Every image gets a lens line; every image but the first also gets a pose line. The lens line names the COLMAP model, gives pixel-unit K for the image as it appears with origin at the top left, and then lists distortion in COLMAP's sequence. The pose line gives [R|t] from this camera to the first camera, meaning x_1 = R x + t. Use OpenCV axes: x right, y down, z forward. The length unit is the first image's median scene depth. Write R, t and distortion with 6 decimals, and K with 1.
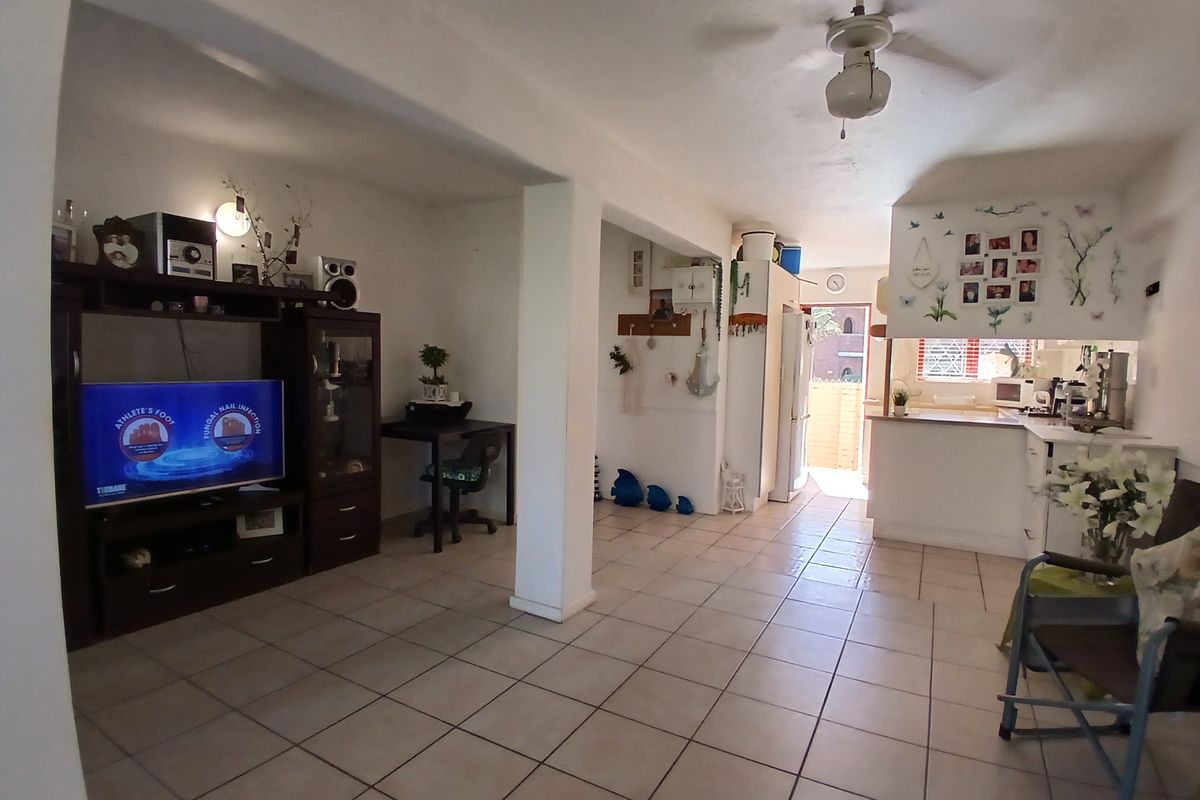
lens RADIAL K [[609.9, 0, 599.9], [0, 609.9, 399.6], [0, 0, 1]] dist [-0.002069, -0.000127]
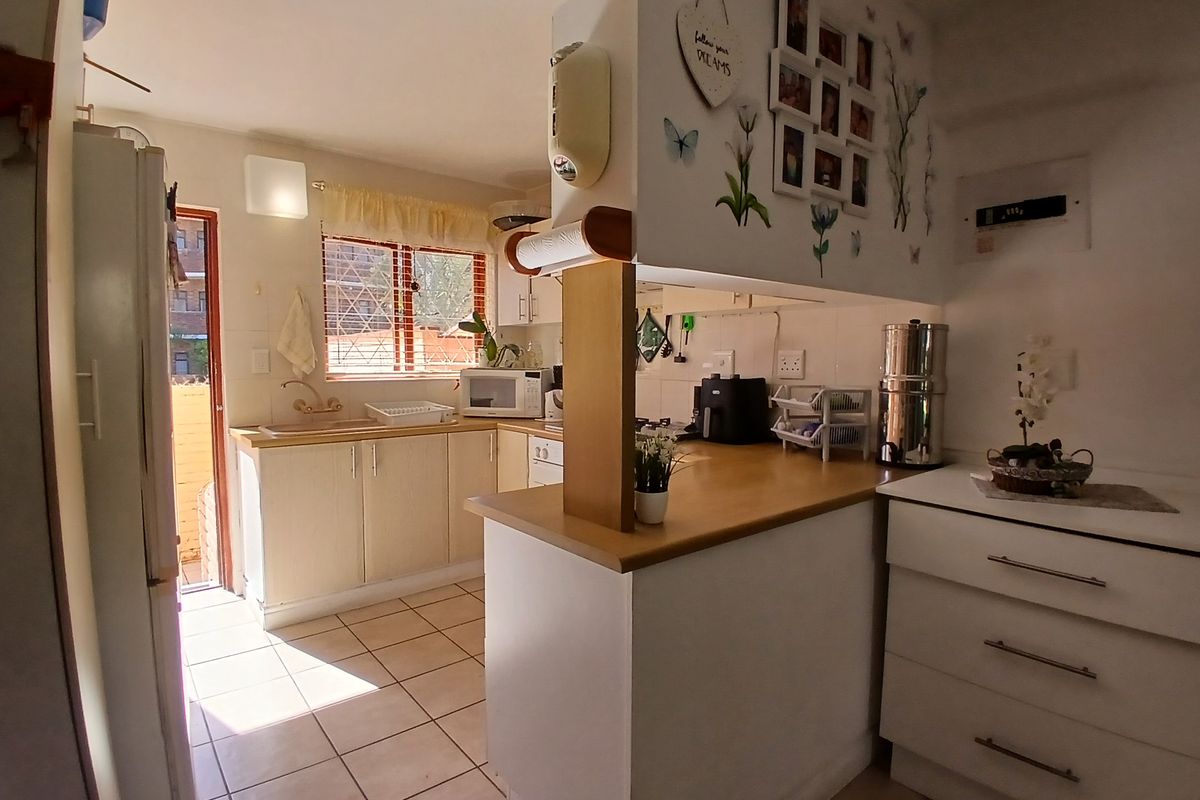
lens RADIAL K [[609.9, 0, 601.5], [0, 609.9, 398.3], [0, 0, 1]] dist [-0.002069, -0.000127]
pose [[0.352296, -0.085923, 0.931936, 0.212025], [0.054681, 0.995965, 0.071156, -0.062453], [-0.934290, 0.025891, 0.355573, 0.982226]]
